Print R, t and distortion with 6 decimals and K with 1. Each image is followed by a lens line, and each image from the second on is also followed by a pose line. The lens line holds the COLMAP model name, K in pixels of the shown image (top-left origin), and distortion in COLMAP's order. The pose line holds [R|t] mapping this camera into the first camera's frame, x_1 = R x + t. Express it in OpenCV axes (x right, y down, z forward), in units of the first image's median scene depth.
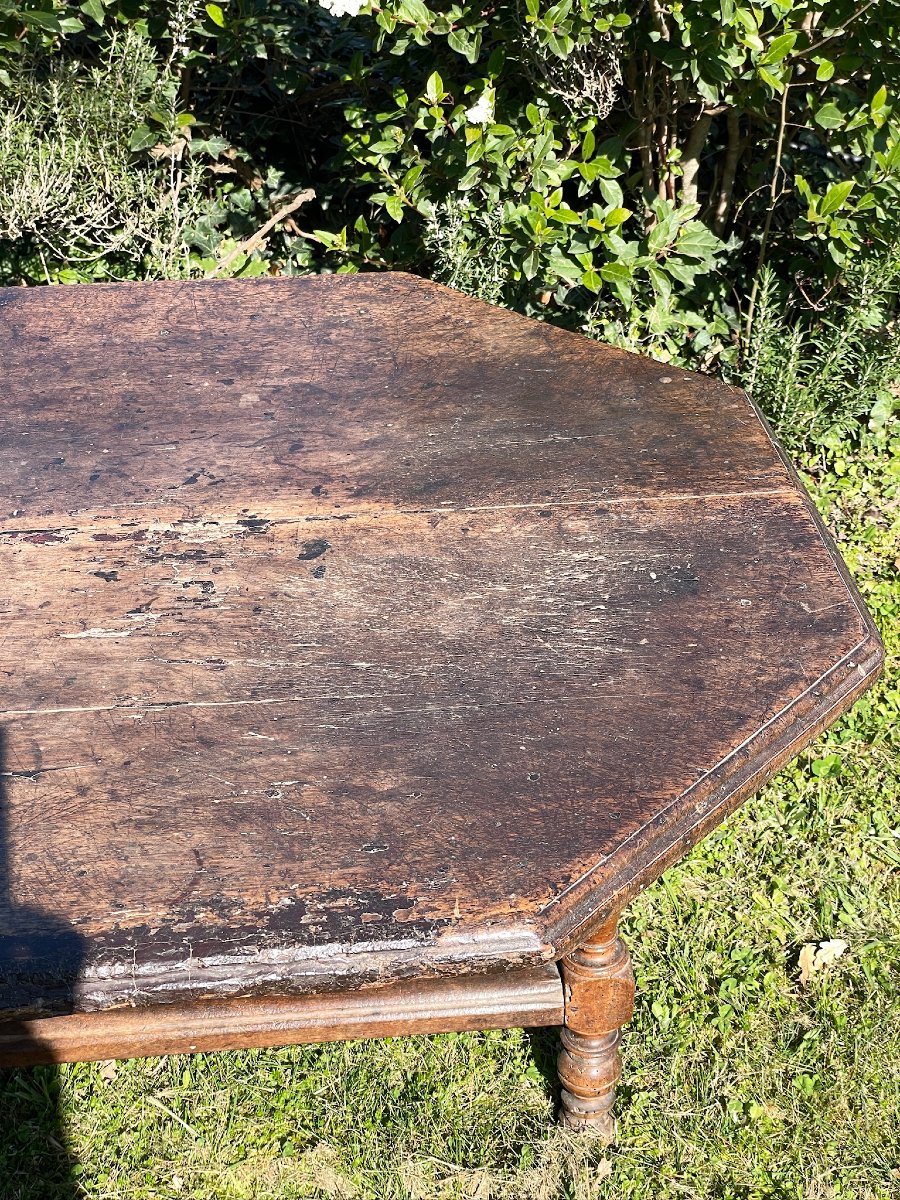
lens RADIAL K [[1891.5, 0, 450.0], [0, 1891.5, 600.0], [0, 0, 1]] dist [0.148192, -0.571015]
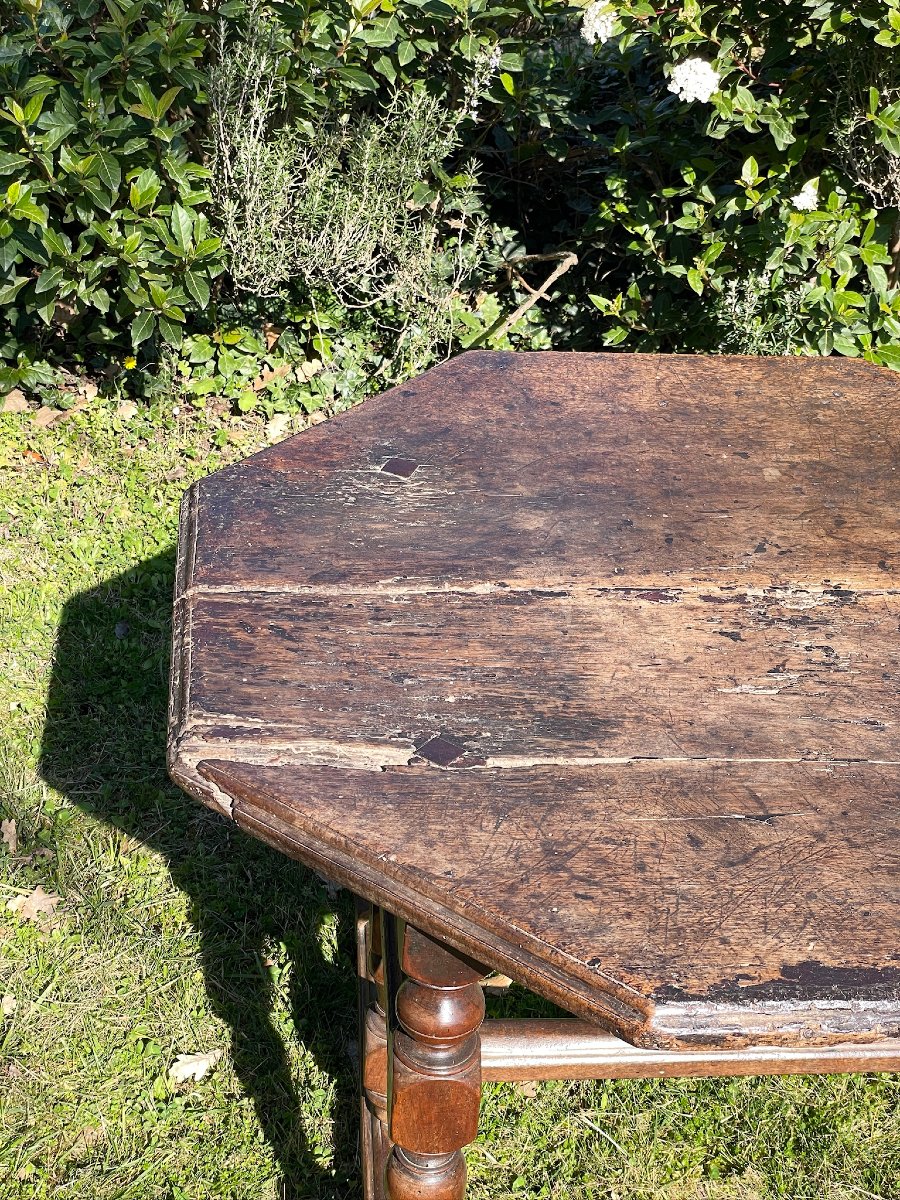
lens RADIAL K [[1891.5, 0, 450.0], [0, 1891.5, 600.0], [0, 0, 1]] dist [0.148192, -0.571015]
pose [[0.997072, 0.060161, 0.047193, -0.224367], [-0.059295, 0.998049, -0.019535, -0.001291], [-0.048276, 0.016679, 0.998695, -0.046315]]
